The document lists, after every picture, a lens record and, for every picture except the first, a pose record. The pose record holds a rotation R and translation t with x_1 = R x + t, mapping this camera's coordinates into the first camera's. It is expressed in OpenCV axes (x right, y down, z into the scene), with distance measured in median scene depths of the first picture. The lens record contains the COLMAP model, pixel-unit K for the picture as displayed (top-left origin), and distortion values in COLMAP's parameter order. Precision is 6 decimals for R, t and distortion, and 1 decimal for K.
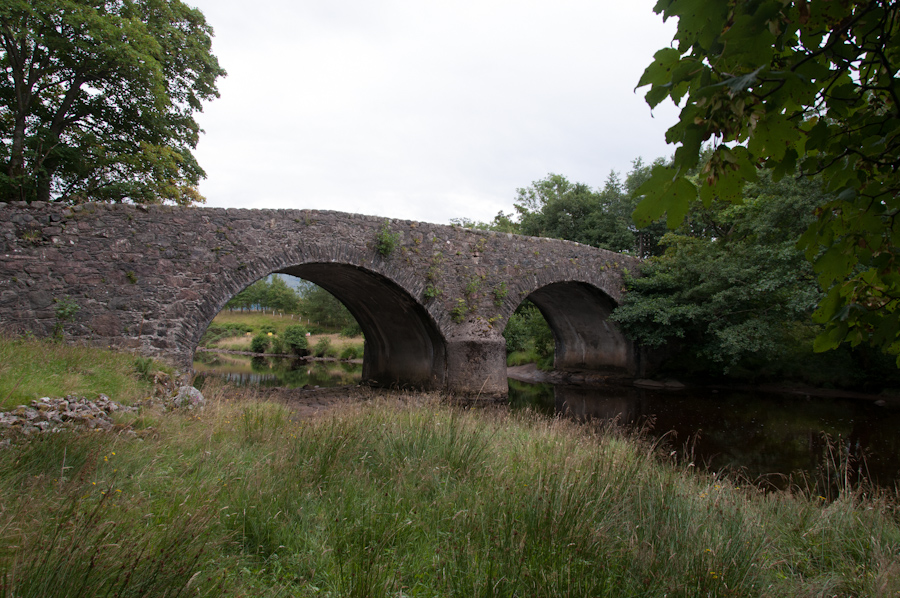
lens RADIAL K [[683.8, 0, 448.9], [0, 683.8, 311.5], [0, 0, 1]] dist [0.057328, -0.066498]
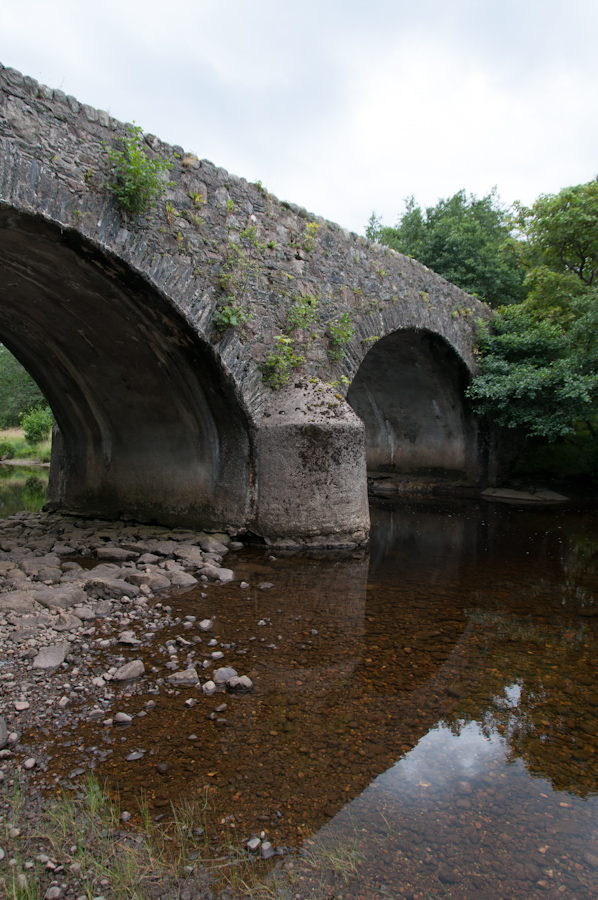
lens RADIAL K [[683.8, 0, 309.2], [0, 683.8, 447.8], [0, 0, 1]] dist [0.057328, -0.066498]
pose [[0.958901, -0.002385, 0.283731, -0.101660], [-0.013879, 0.998373, 0.055297, 0.031960], [-0.283402, -0.056962, 0.957308, 0.529149]]
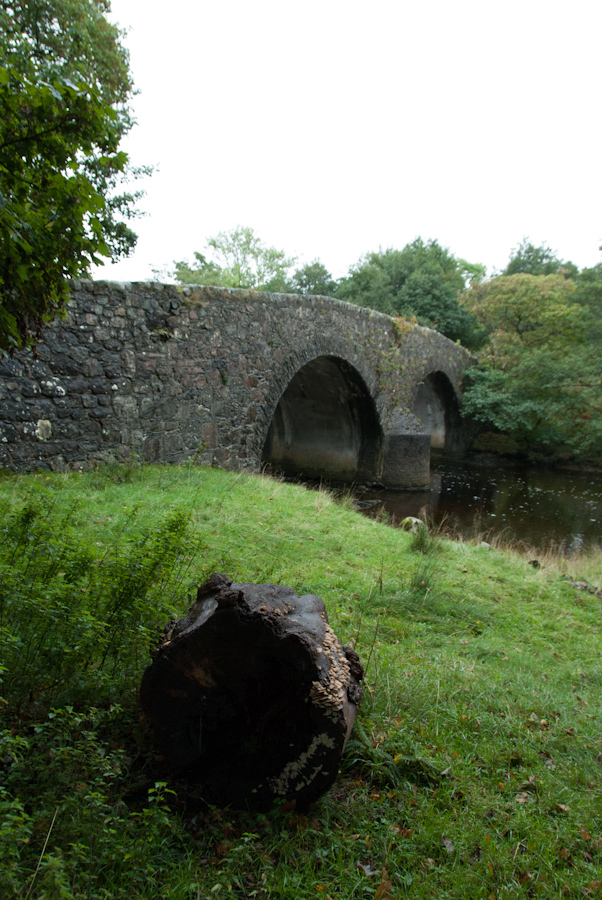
lens RADIAL K [[691.5, 0, 301.0], [0, 691.5, 450.0], [0, 0, 1]] dist [0.003972, 0.003523]
pose [[0.910250, 0.006302, 0.414010, -0.530533], [-0.065442, 0.989506, 0.128820, -0.056273], [-0.408854, -0.144352, 0.901111, 0.132808]]
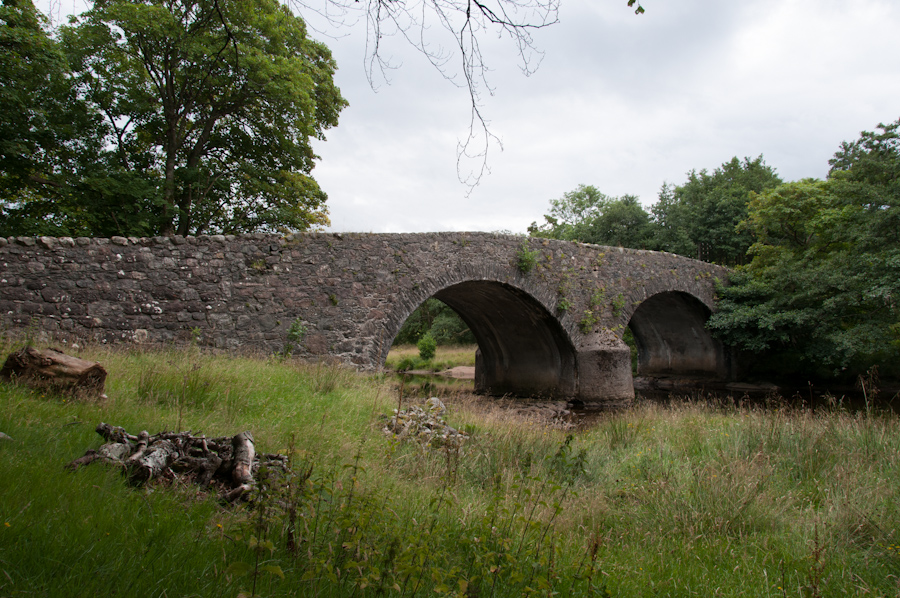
lens RADIAL K [[683.8, 0, 448.9], [0, 683.8, 311.5], [0, 0, 1]] dist [0.057328, -0.066498]
pose [[0.999573, -0.024671, 0.015630, -0.215732], [0.024873, 0.999608, -0.012883, -0.009132], [-0.015306, 0.013266, 0.999795, -0.062133]]
